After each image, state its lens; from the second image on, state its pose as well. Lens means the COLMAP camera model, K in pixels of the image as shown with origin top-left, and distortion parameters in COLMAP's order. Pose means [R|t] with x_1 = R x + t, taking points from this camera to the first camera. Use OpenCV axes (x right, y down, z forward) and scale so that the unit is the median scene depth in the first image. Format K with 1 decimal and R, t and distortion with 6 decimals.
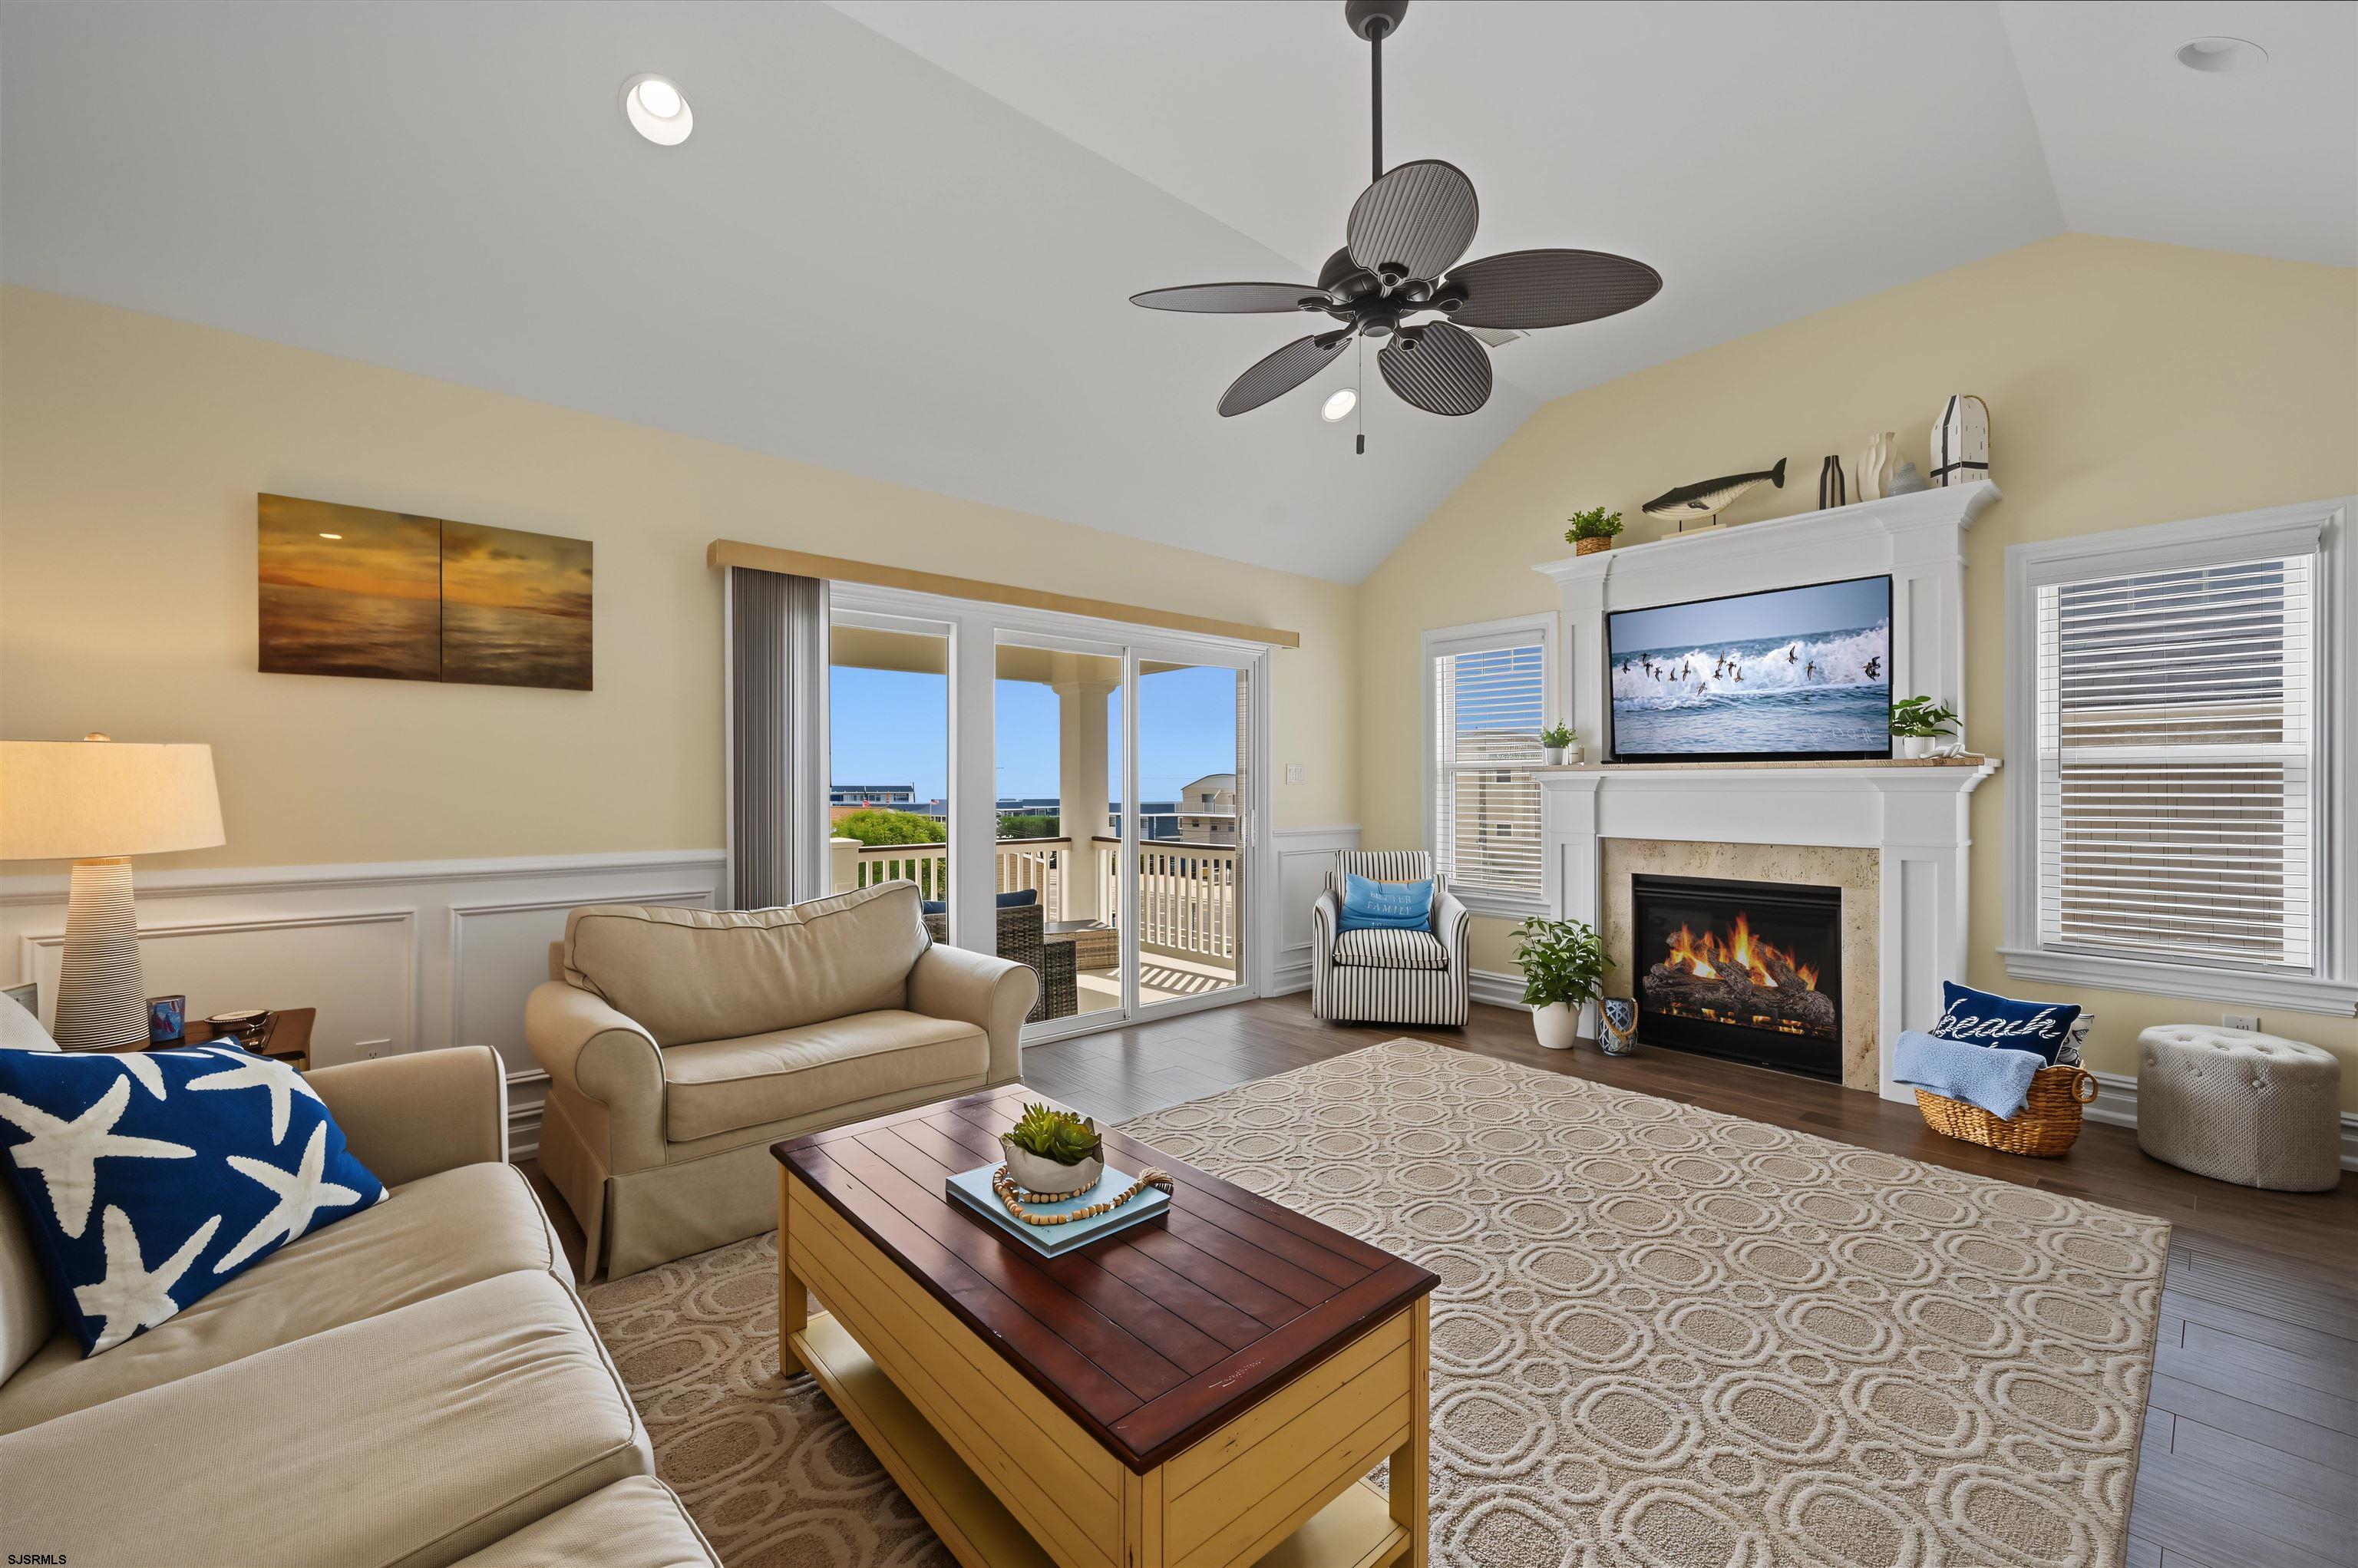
lens RADIAL K [[927.8, 0, 1177.8], [0, 927.8, 787.8], [0, 0, 1]] dist [-0.000811, 0.000101]
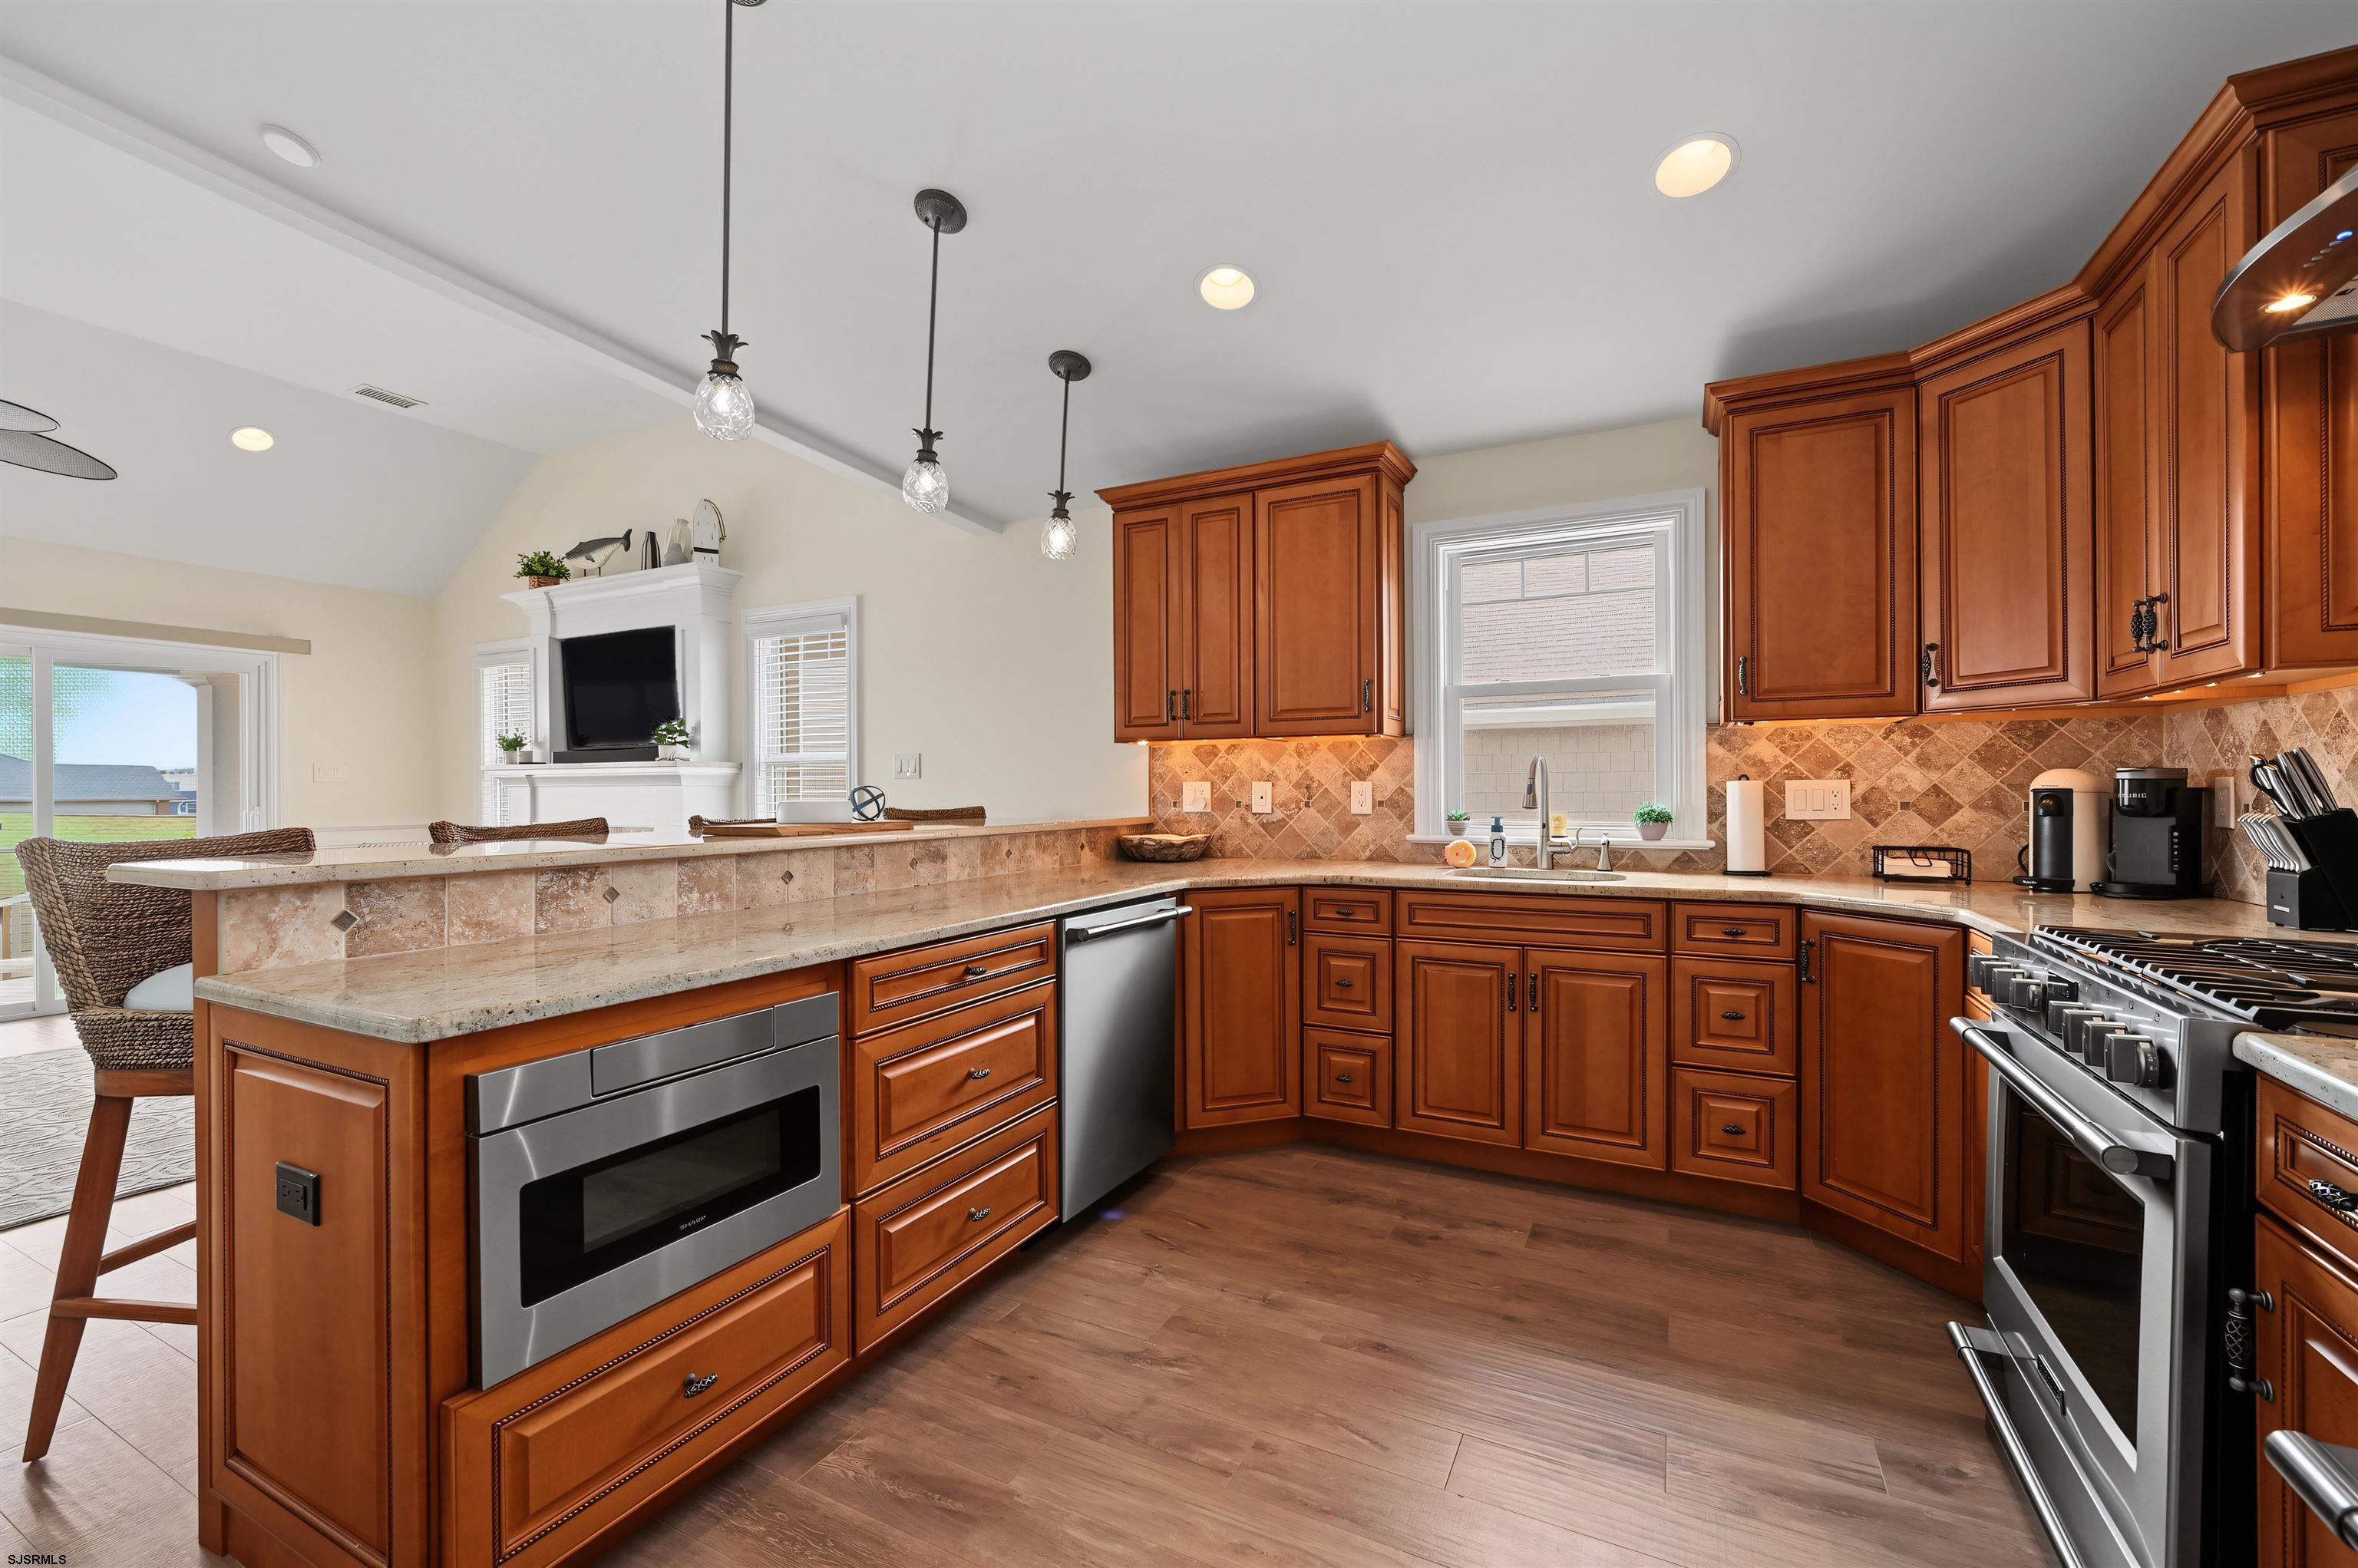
lens RADIAL K [[970.2, 0, 1175.6], [0, 970.2, 792.8], [0, 0, 1]] dist [-0.000933, 0.000297]
pose [[0.930987, -0.004191, 0.365028, 0.917884], [0.003729, 0.999991, 0.001970, 0.014413], [-0.365033, -0.000473, 0.930995, -0.570440]]
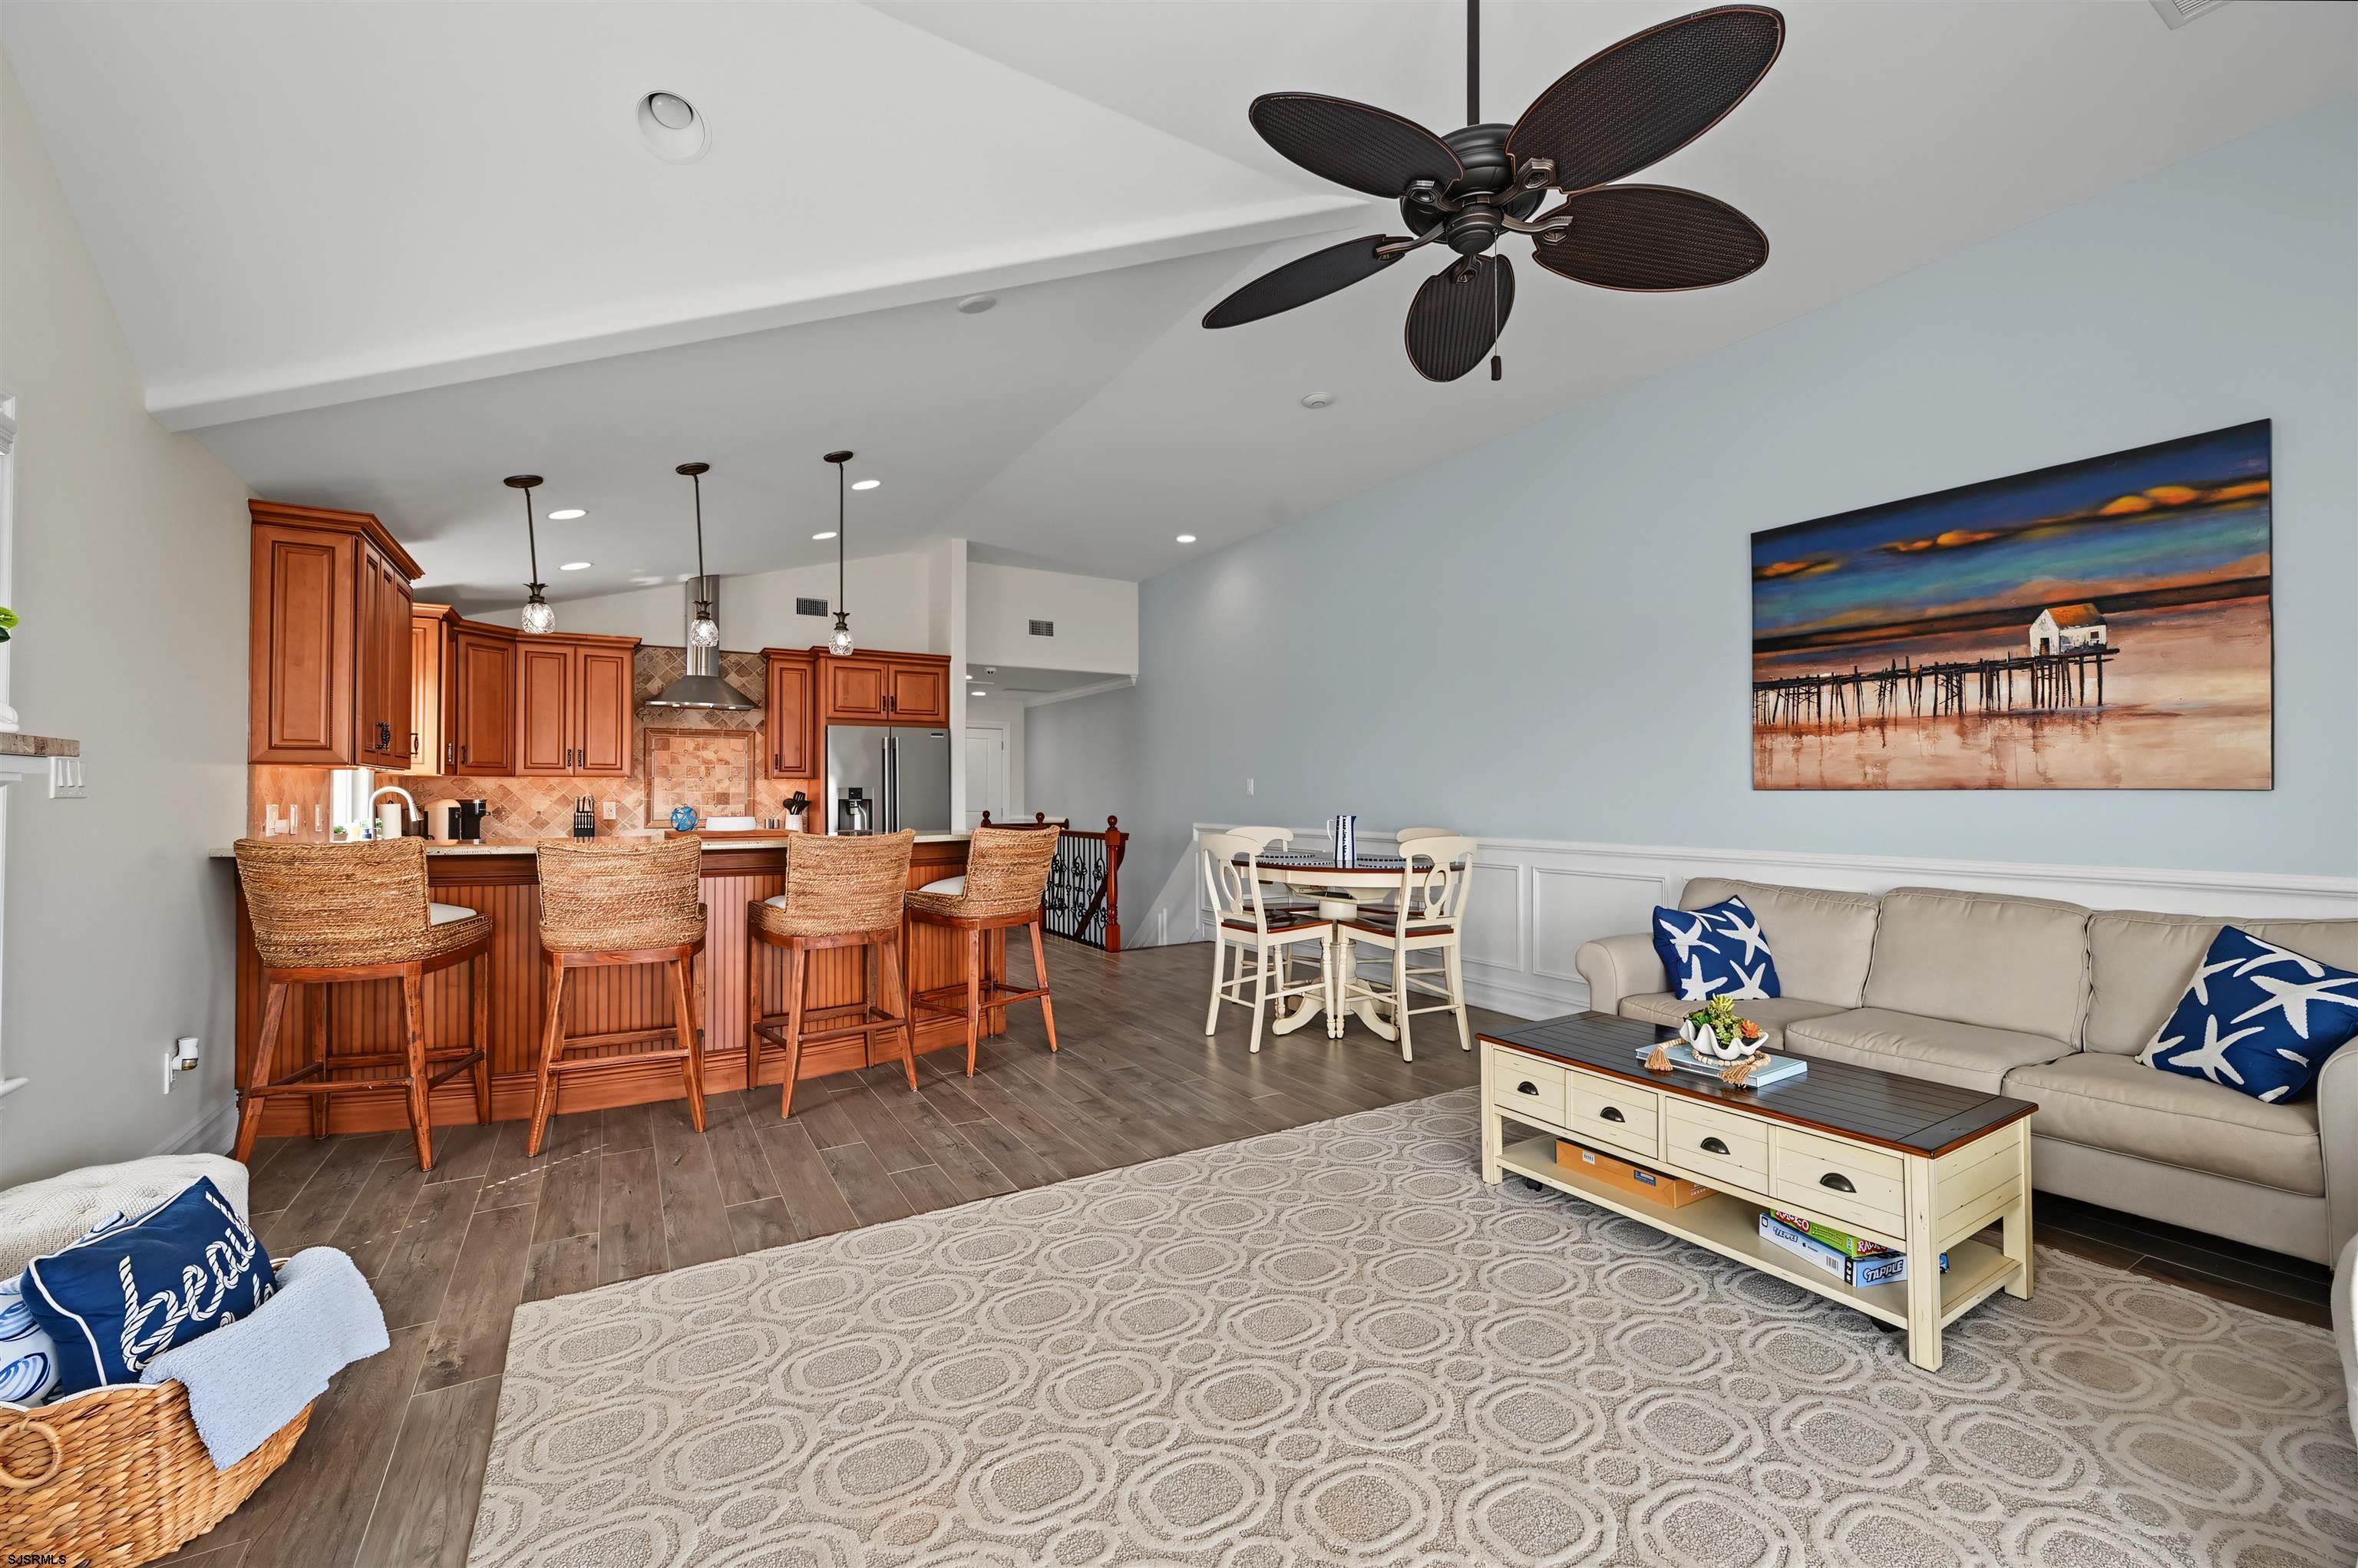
lens RADIAL K [[938.6, 0, 1175.8], [0, 938.6, 788.4], [0, 0, 1]] dist [-0.000761, 0.000414]
pose [[-0.983993, 0.003314, 0.178175, 0.214830], [0.002171, 0.999976, -0.006614, -0.003897], [-0.178193, -0.006121, -0.983977, 1.207175]]
